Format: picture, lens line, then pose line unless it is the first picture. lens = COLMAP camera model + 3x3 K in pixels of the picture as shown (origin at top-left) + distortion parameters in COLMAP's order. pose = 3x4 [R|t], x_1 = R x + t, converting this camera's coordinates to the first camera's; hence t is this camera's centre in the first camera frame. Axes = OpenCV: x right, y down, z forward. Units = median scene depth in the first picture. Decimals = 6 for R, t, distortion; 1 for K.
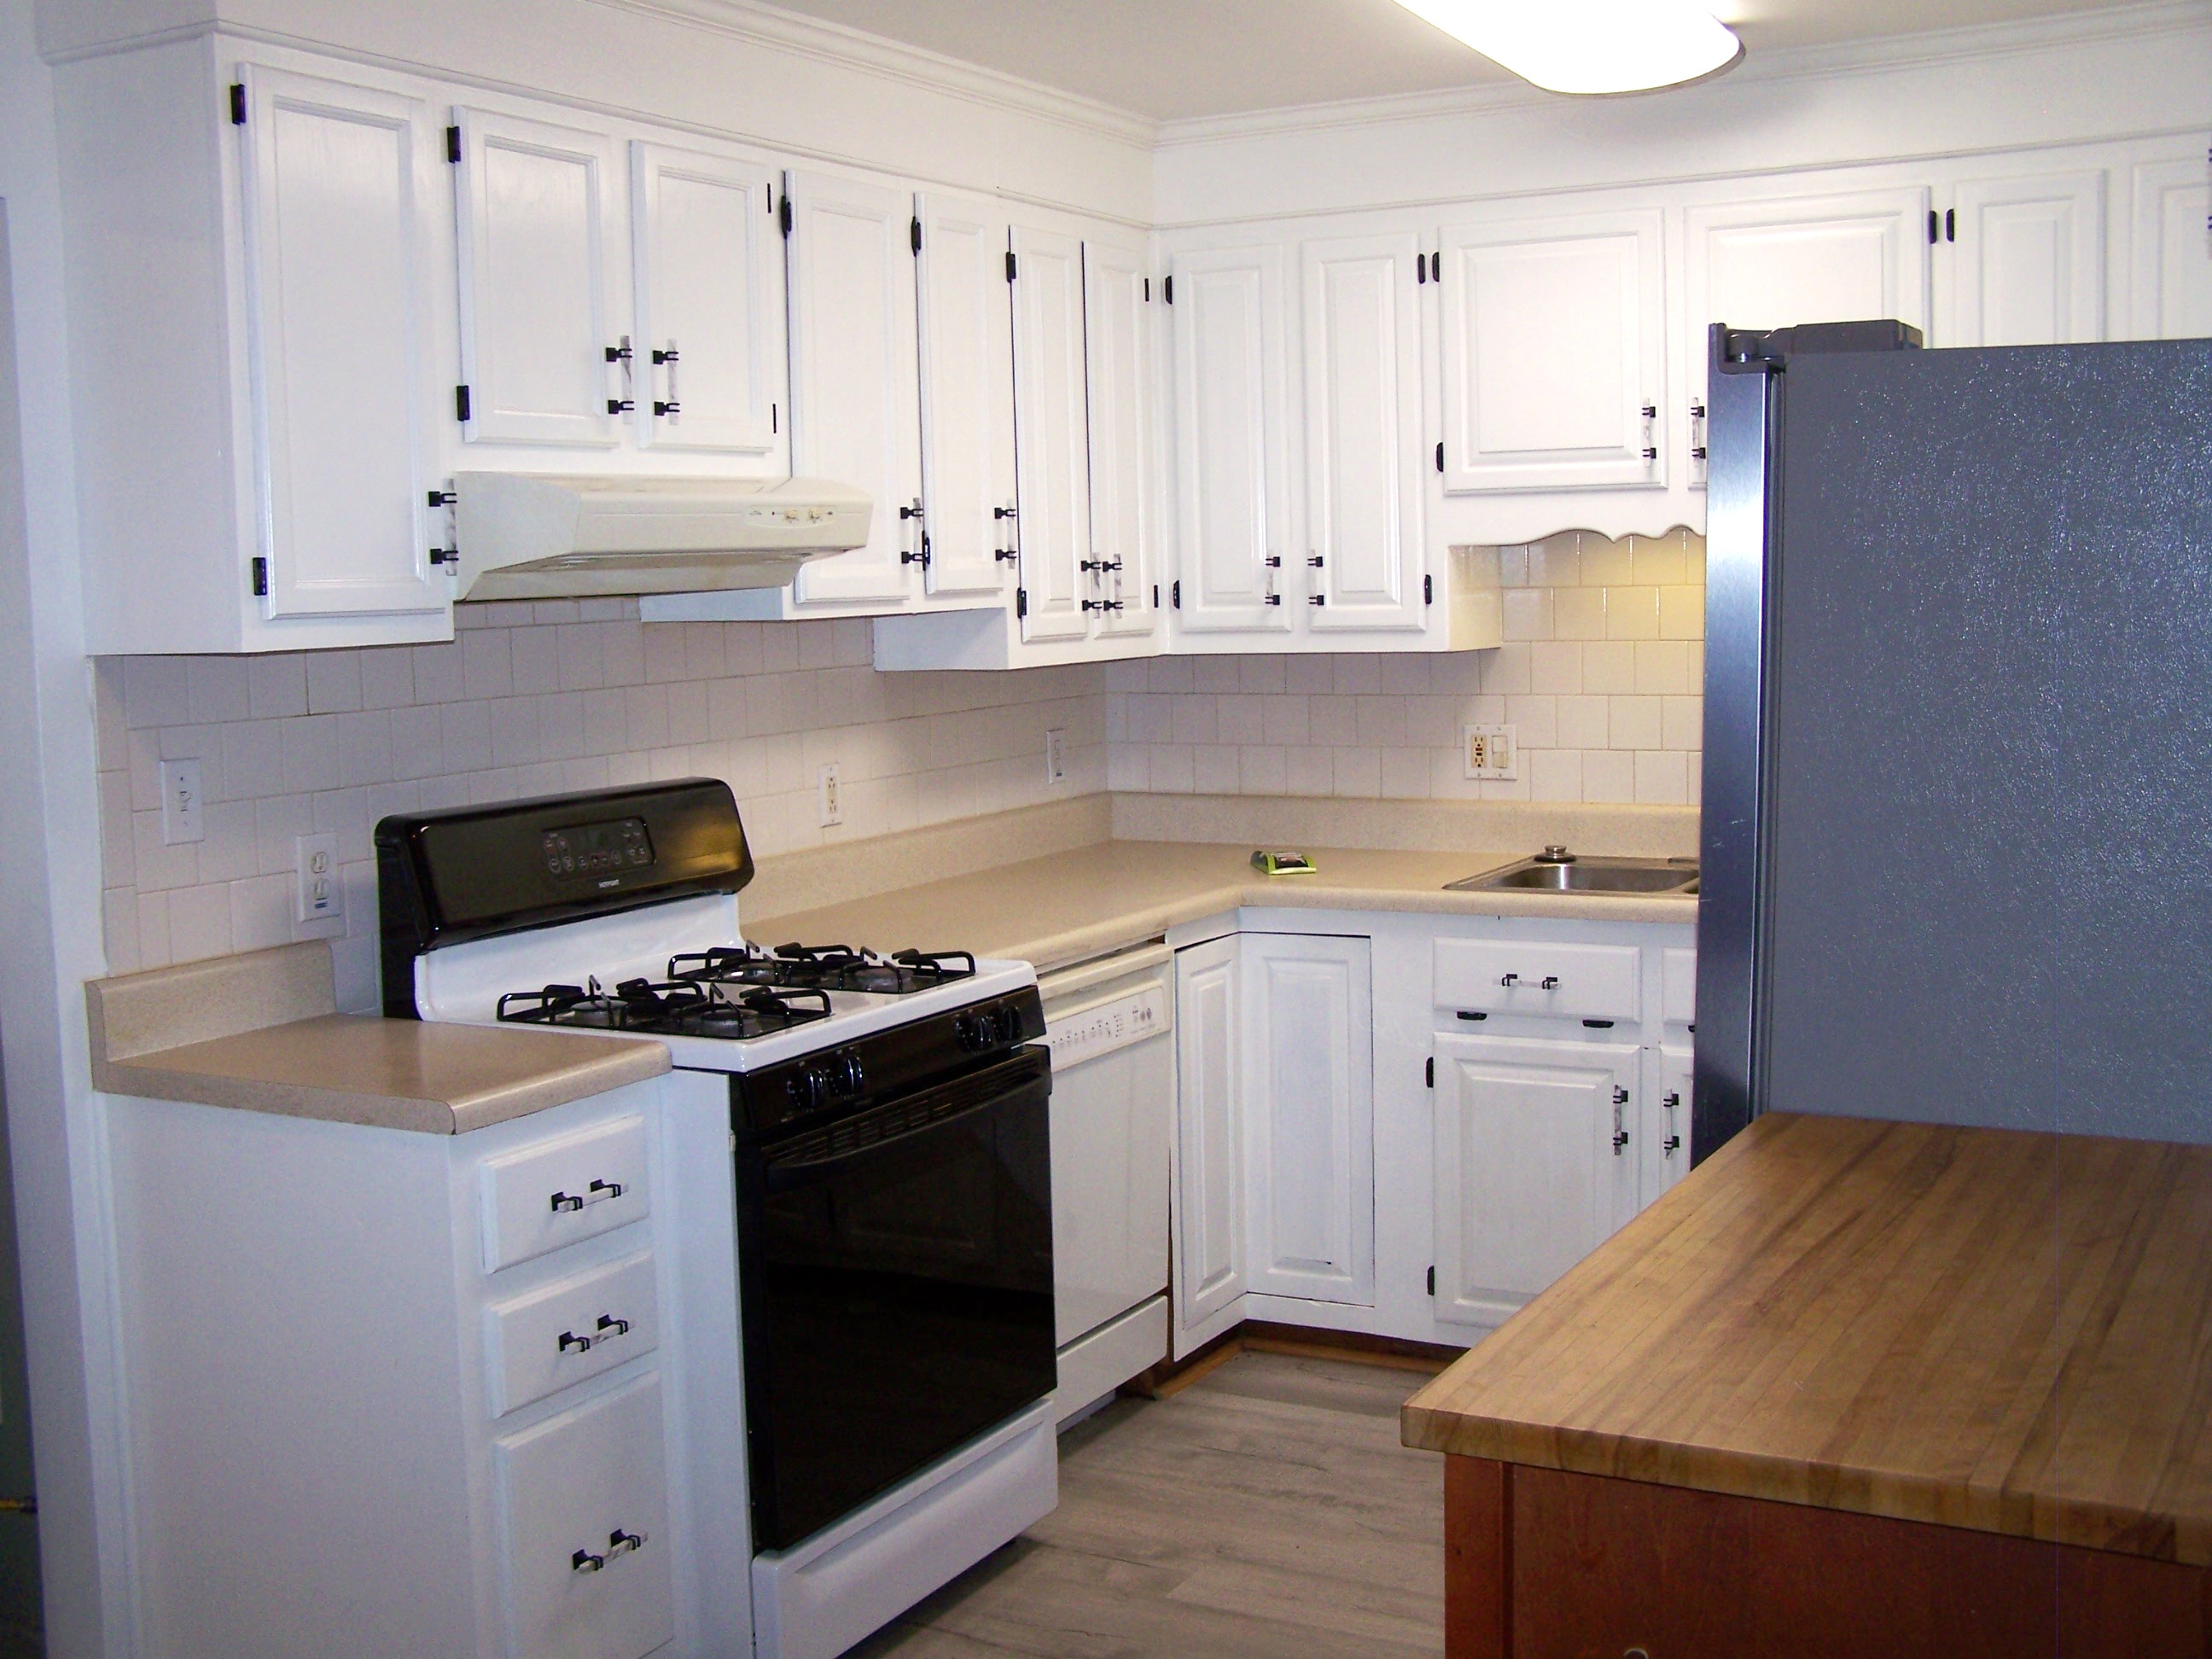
lens RADIAL K [[2515.4, 0, 1041.4], [0, 2515.4, 830.9], [0, 0, 1]] dist [-0.114659, 0.000000]
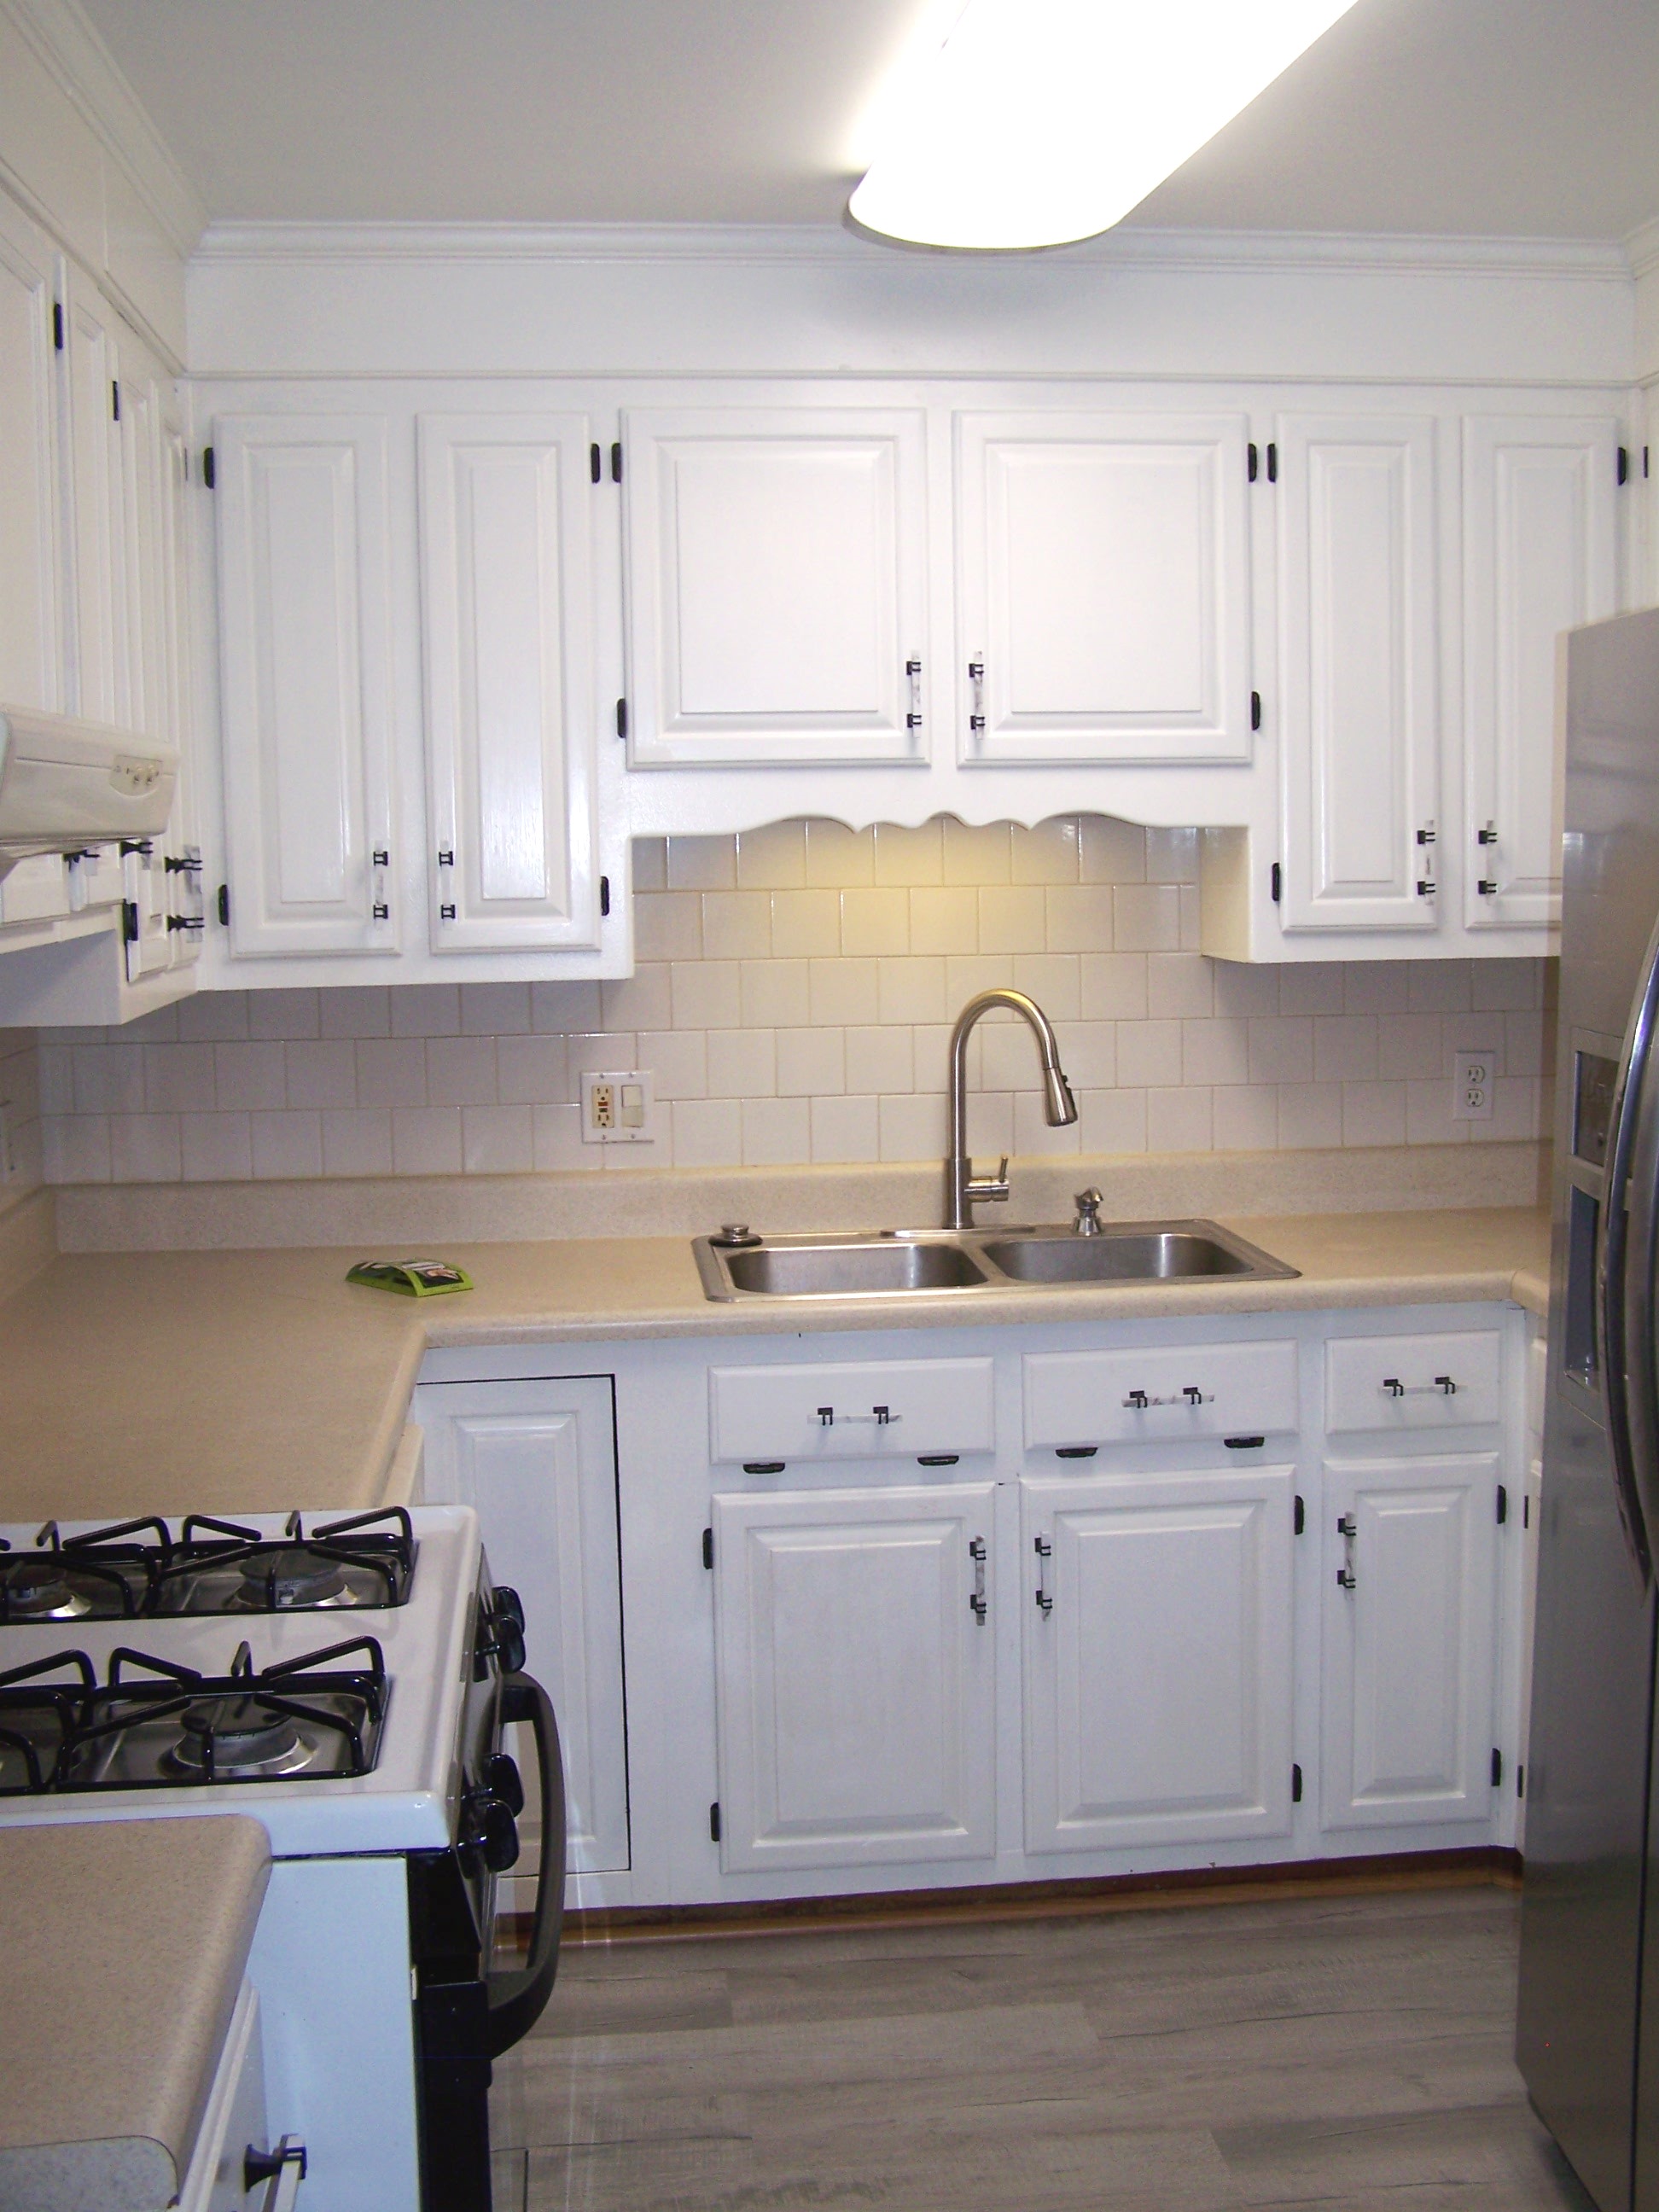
lens RADIAL K [[2515.4, 0, 834.2], [0, 2515.4, 1105.2], [0, 0, 1]] dist [-0.114659, 0.000000]
pose [[0.806927, -0.049935, 0.588537, -0.241848], [0.054384, 0.998468, 0.010152, -0.039742], [-0.588143, 0.023816, 0.808406, 0.373255]]
